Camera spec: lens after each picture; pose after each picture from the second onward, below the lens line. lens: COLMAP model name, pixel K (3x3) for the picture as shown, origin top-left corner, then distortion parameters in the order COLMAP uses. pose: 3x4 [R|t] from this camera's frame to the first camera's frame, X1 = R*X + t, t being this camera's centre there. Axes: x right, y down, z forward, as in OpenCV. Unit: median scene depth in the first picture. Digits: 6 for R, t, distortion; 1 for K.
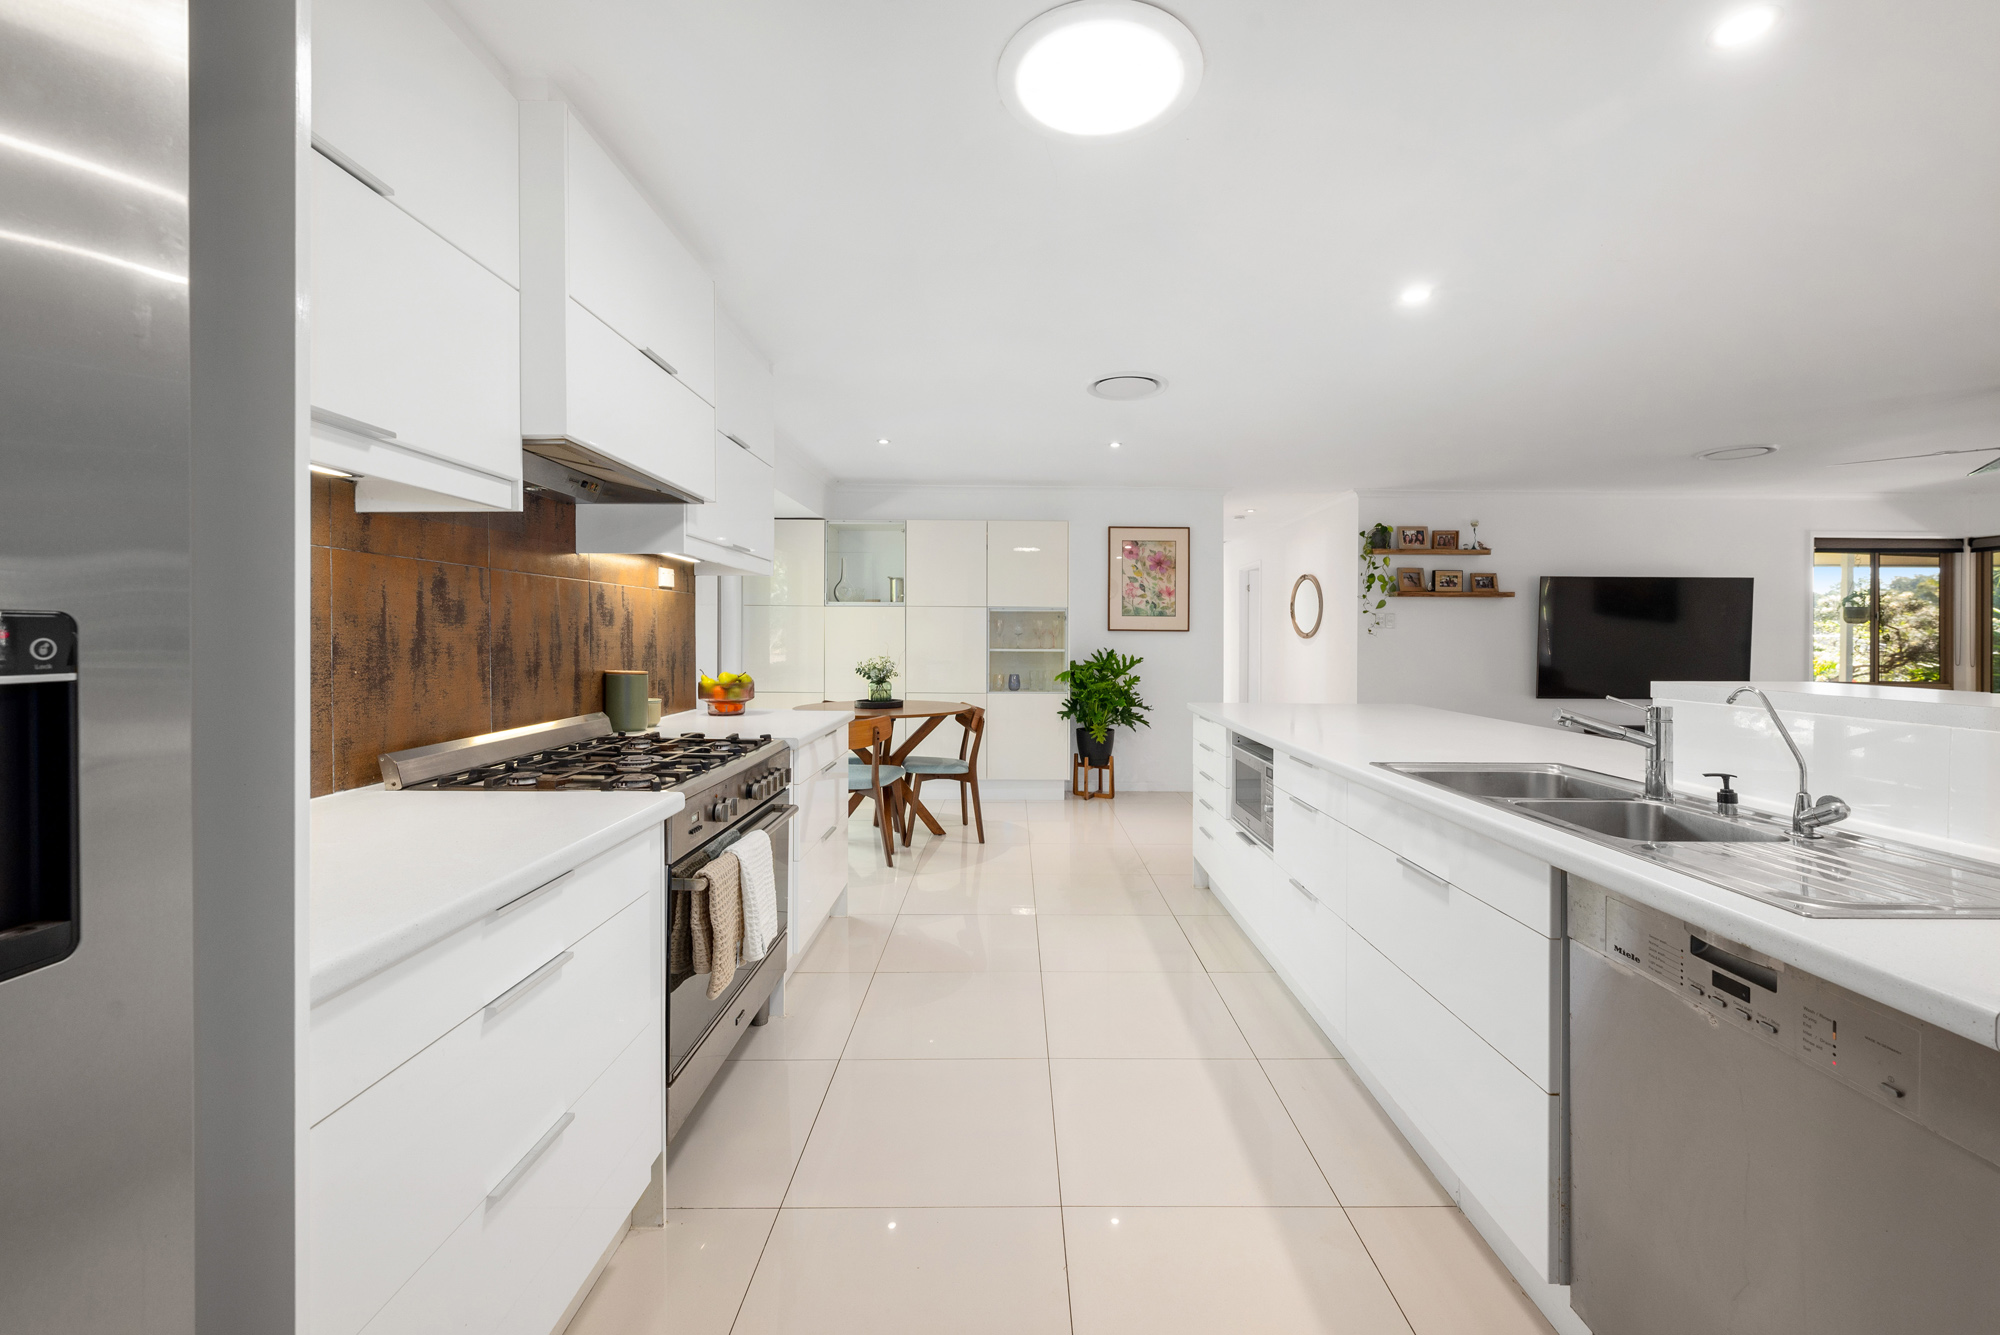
lens RADIAL K [[809.1, 0, 988.2], [0, 809.1, 636.5], [0, 0, 1]] dist [-0.000377, -0.000156]
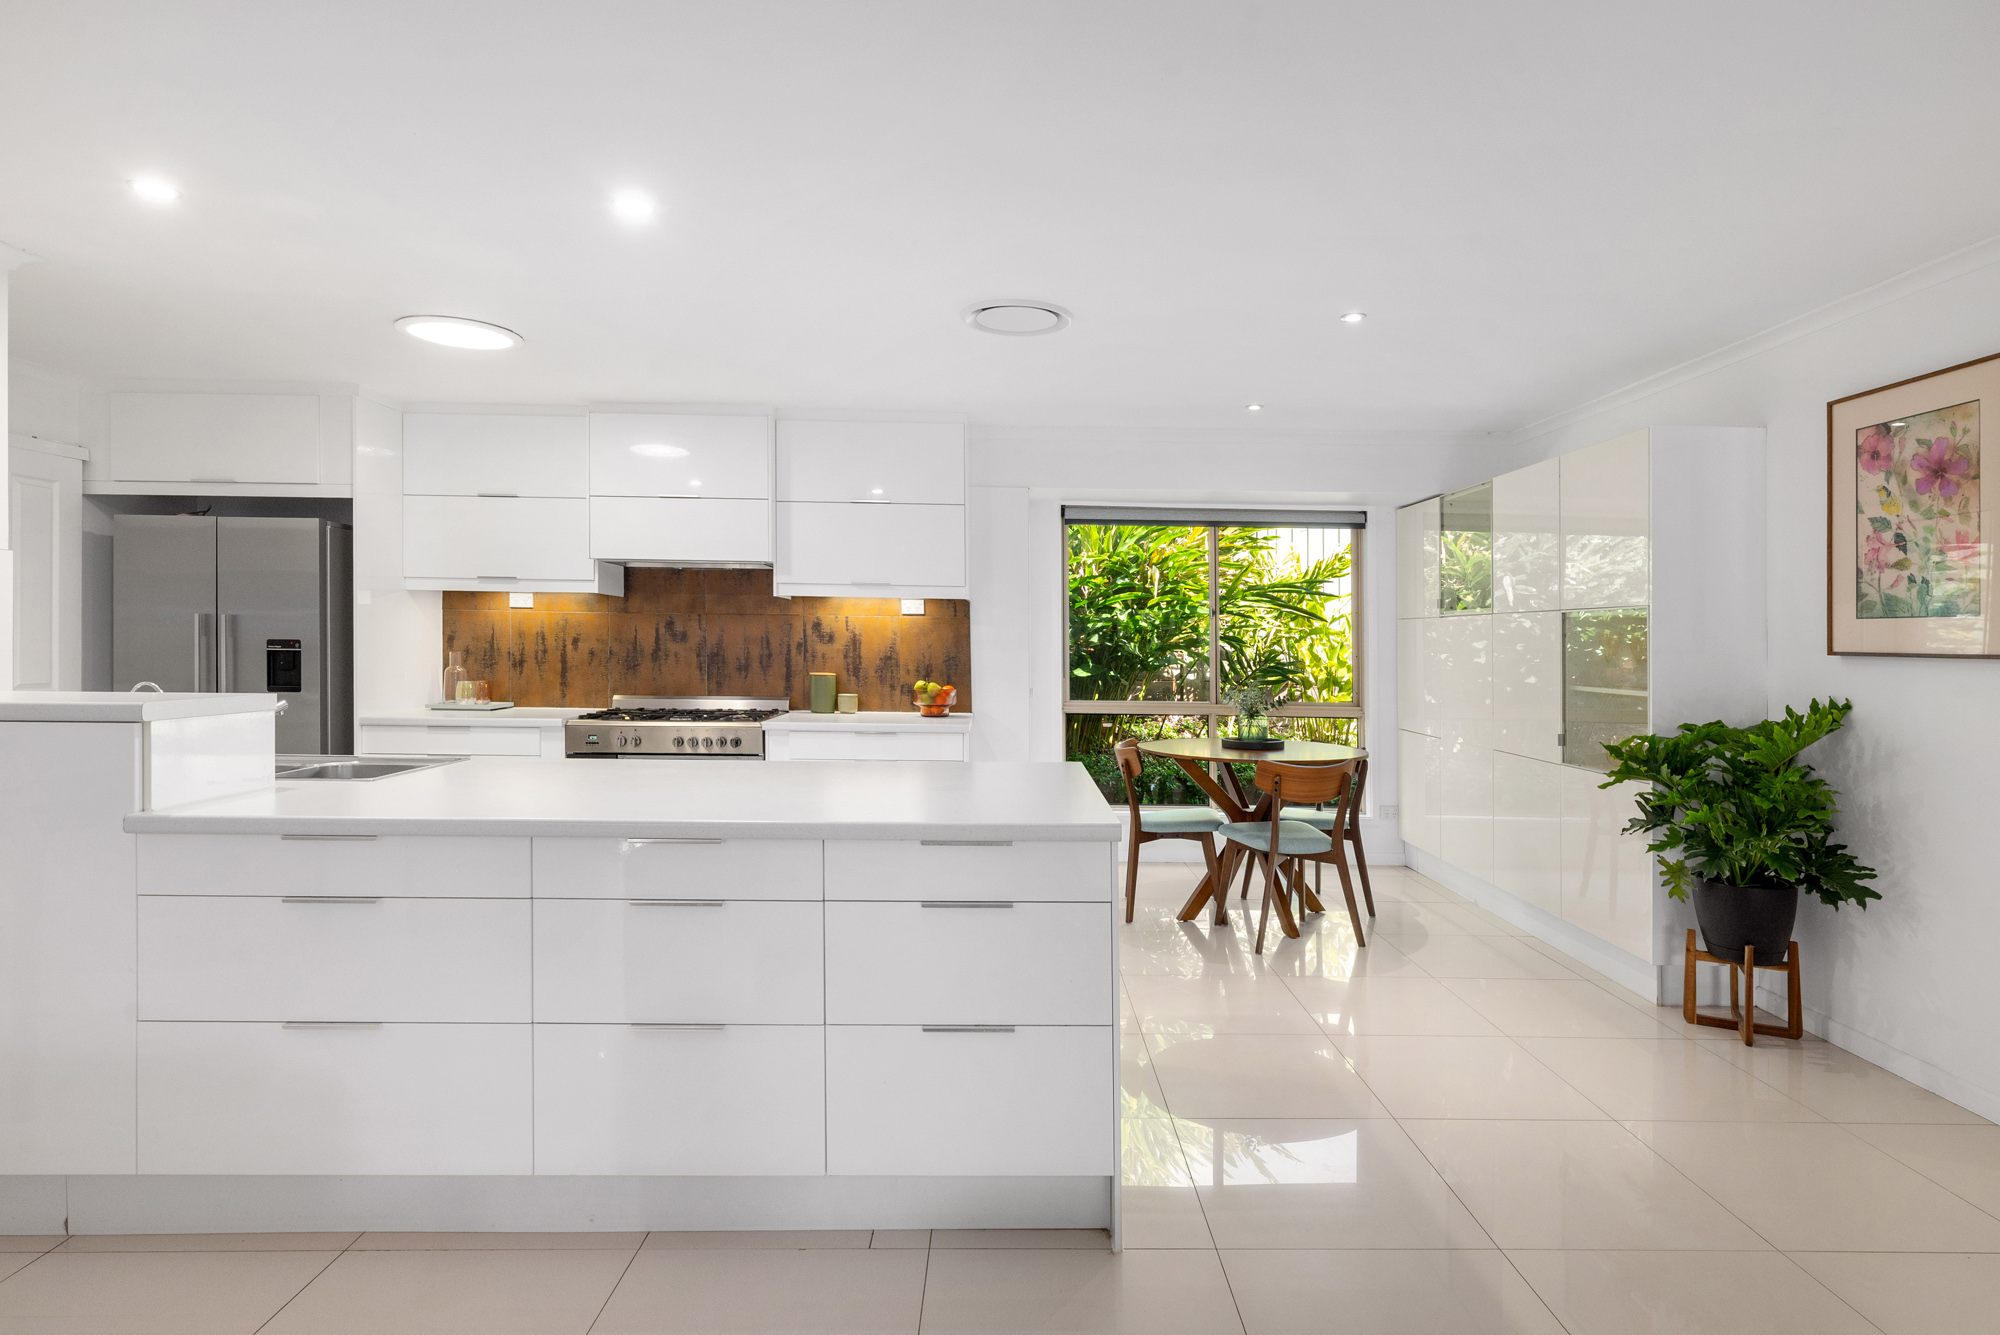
lens RADIAL K [[1035.8, 0, 1014.9], [0, 1035.8, 655.4], [0, 0, 1]] dist [0.003113, 0.000281]
pose [[0.039644, 0.008884, -0.999174, 0.895806], [-0.014471, 0.999861, 0.008316, -0.007184], [0.999109, 0.014130, 0.039767, 0.765013]]
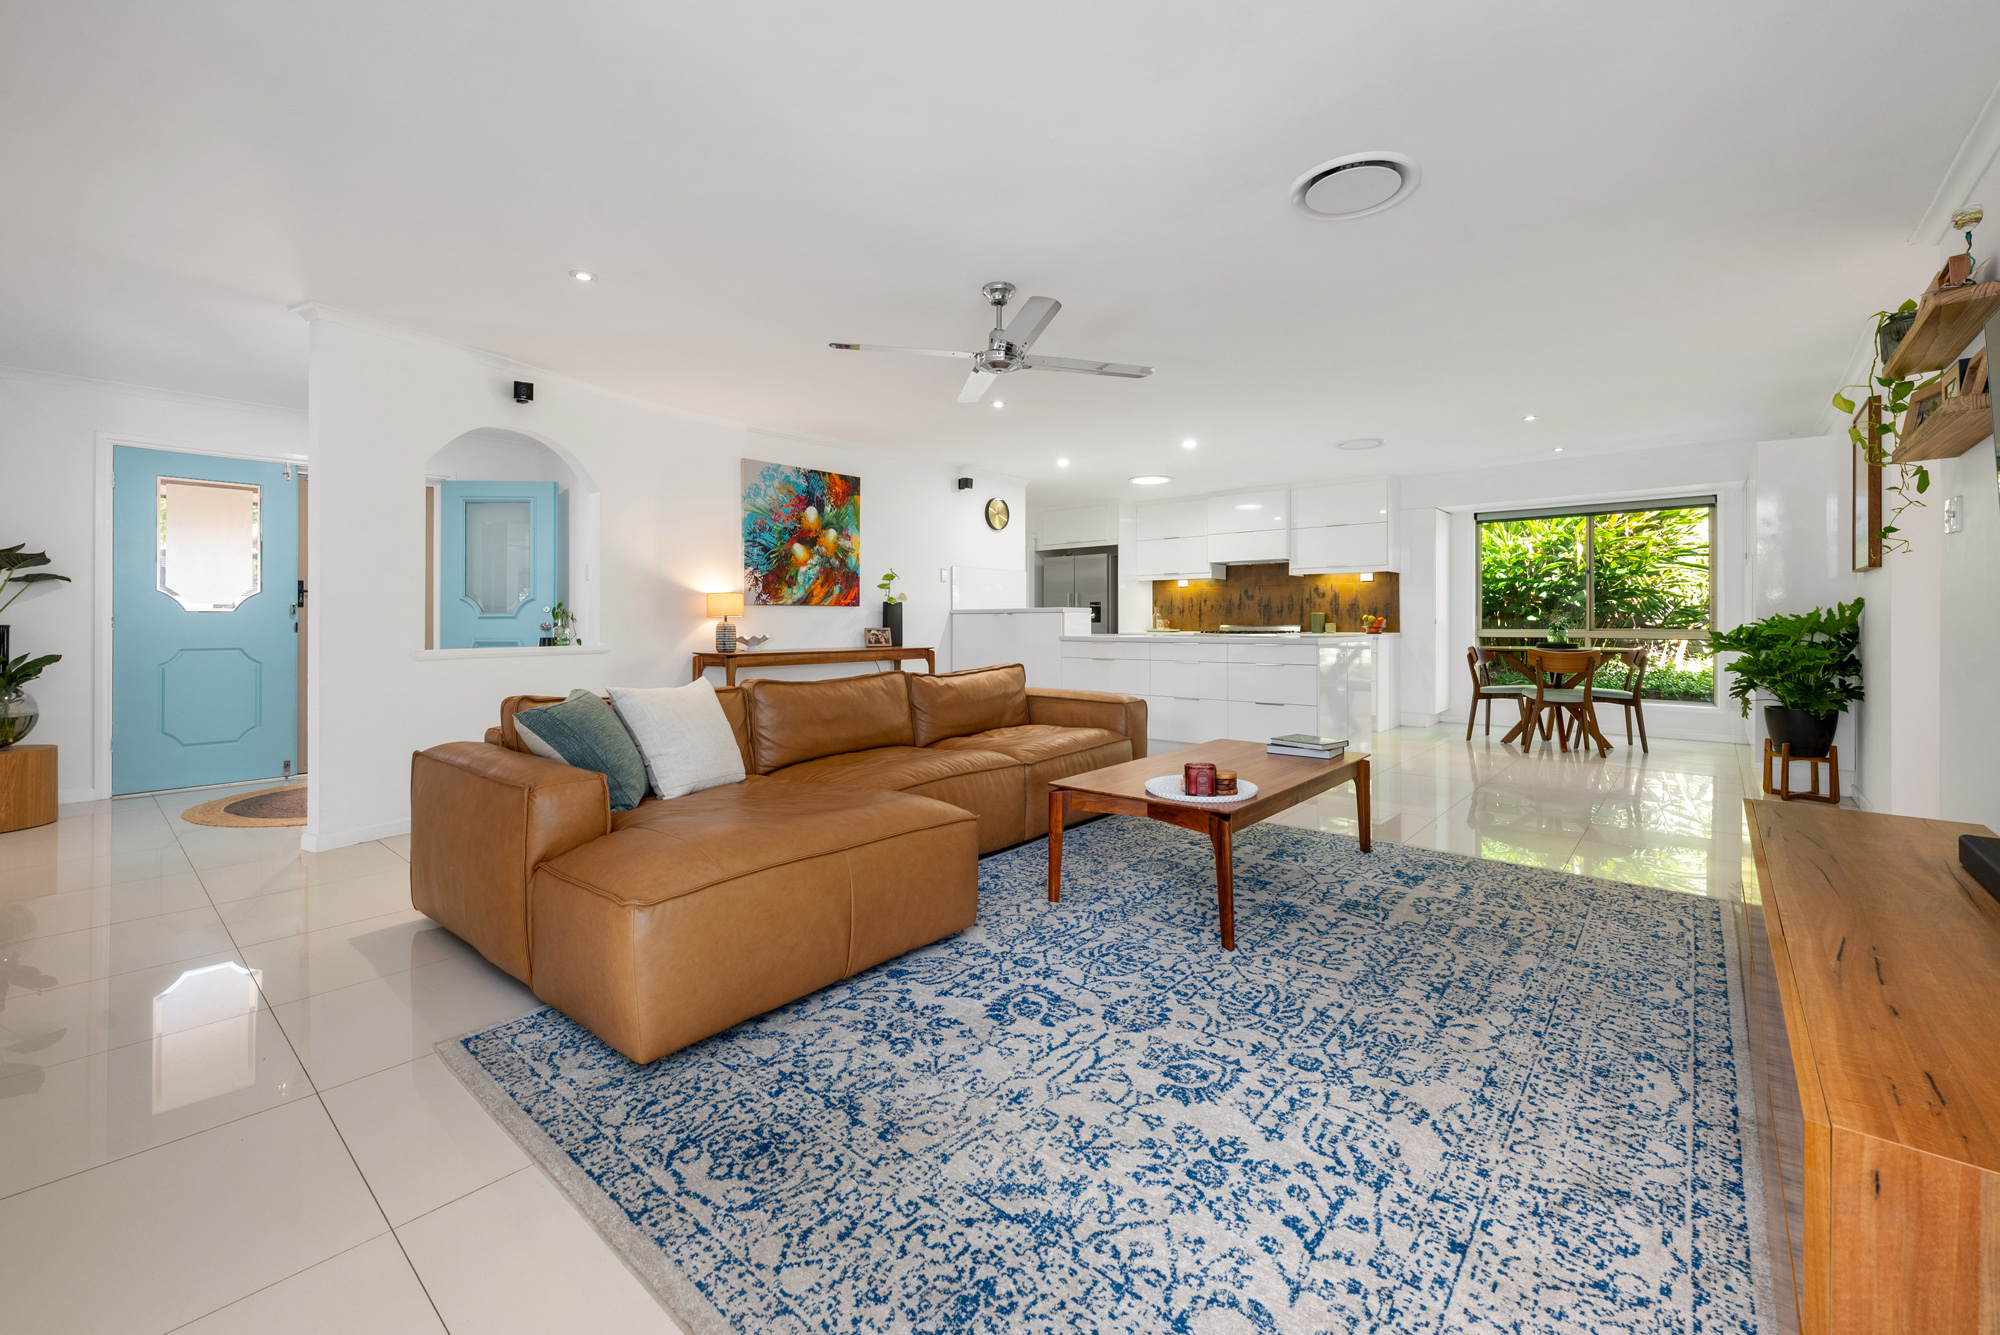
lens RADIAL K [[809.1, 0, 1004.1], [0, 809.1, 642.0], [0, 0, 1]] dist [-0.000377, -0.000156]
pose [[-0.638191, 0.016364, -0.769704, 1.557537], [-0.001781, 0.999740, 0.022732, 0.050299], [0.769876, 0.015878, -0.637996, 1.206504]]
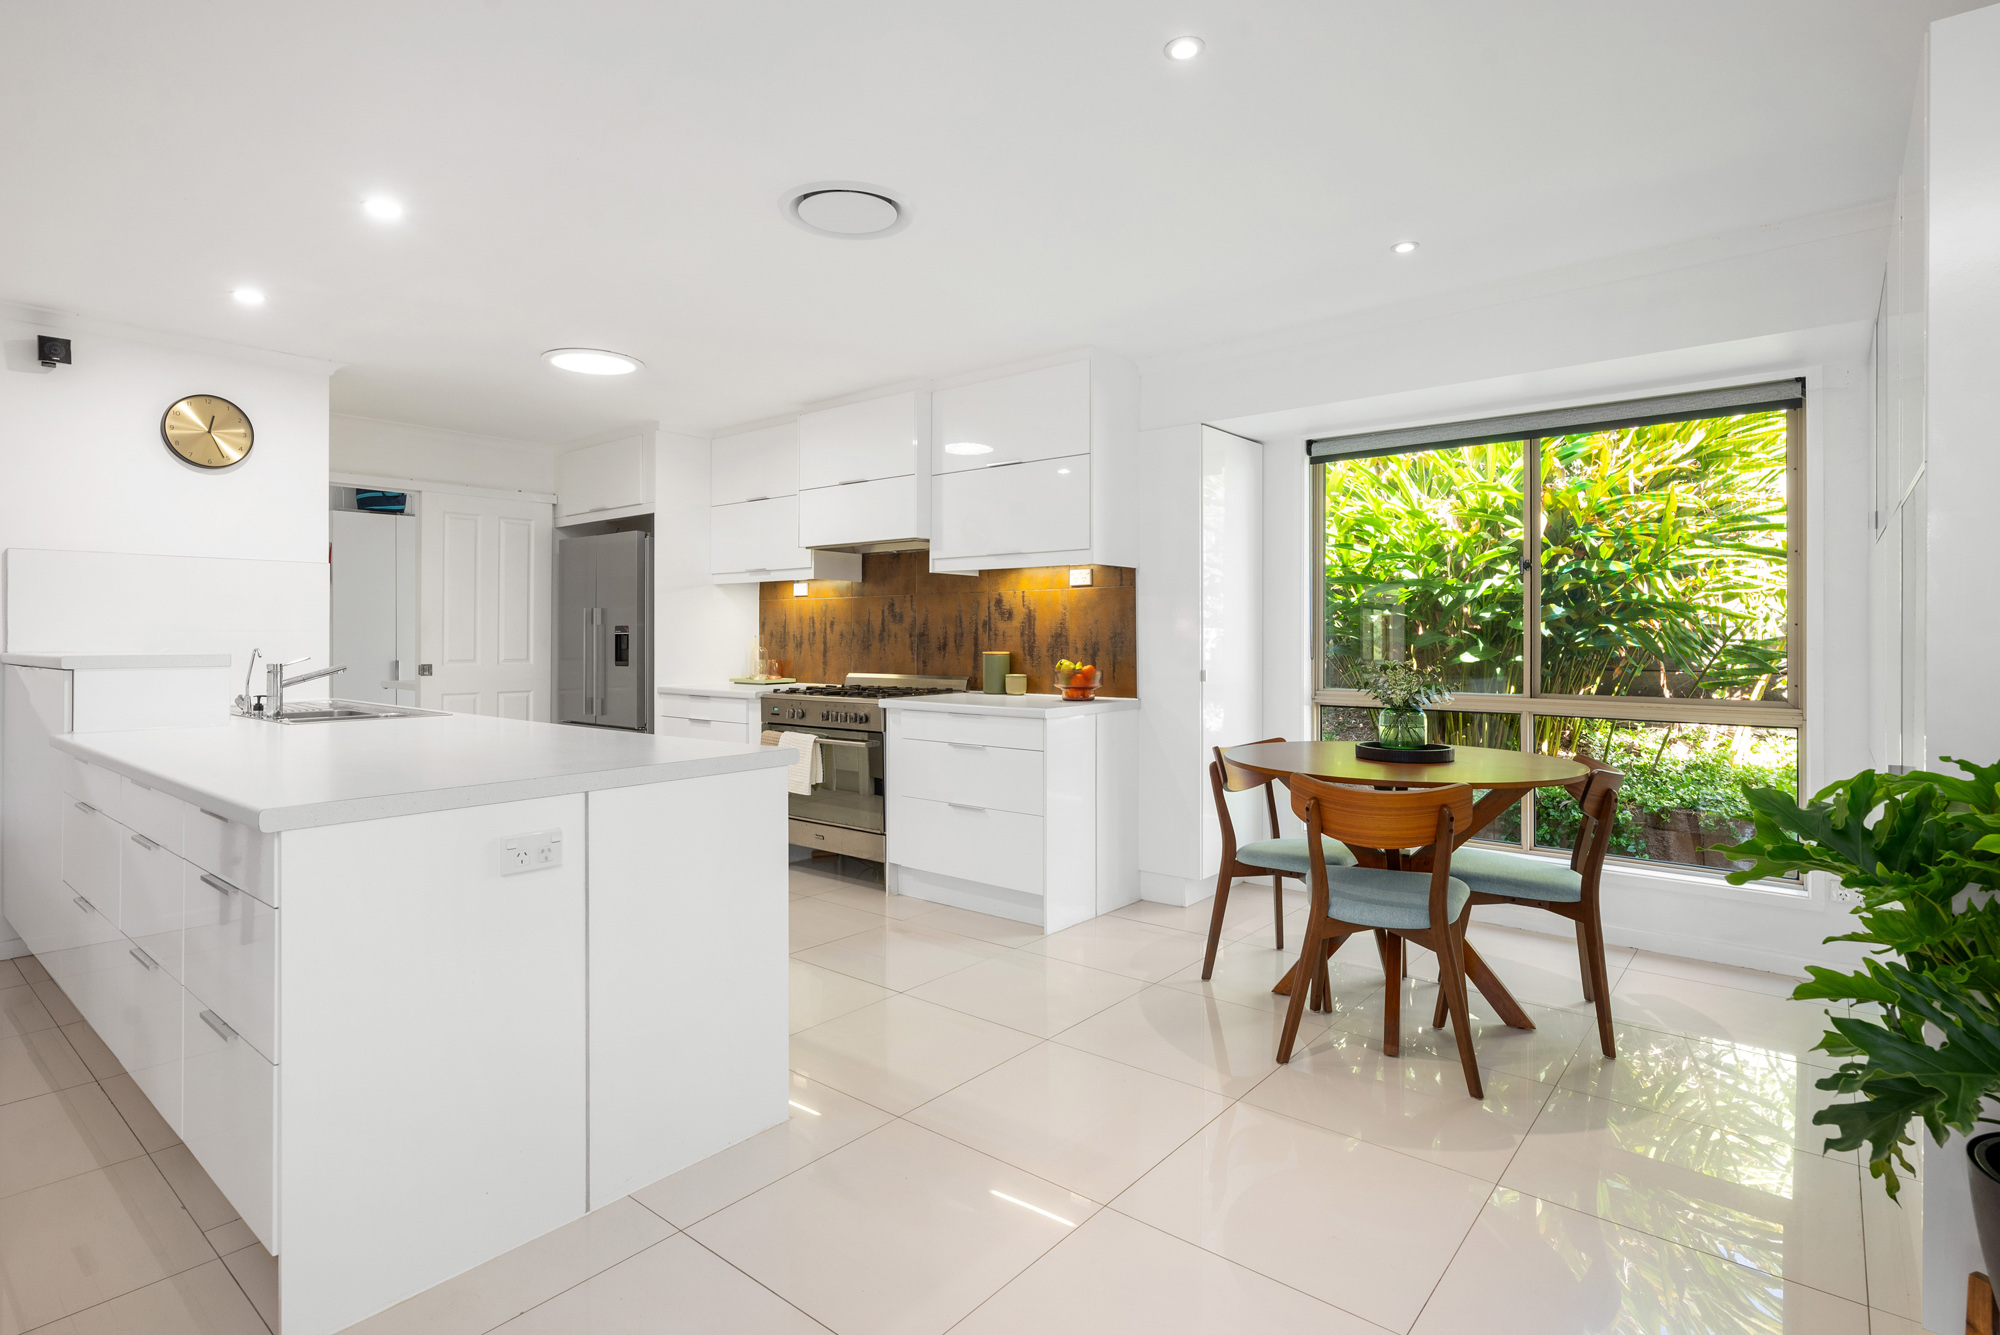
lens RADIAL K [[994.2, 0, 1007.1], [0, 994.2, 656.4], [0, 0, 1]] dist [-0.002084, -0.001023]
pose [[-0.616077, 0.013390, -0.787572, 0.551700], [-0.001728, 0.999830, 0.018350, 0.010727], [0.787684, 0.012666, -0.615949, 1.251508]]
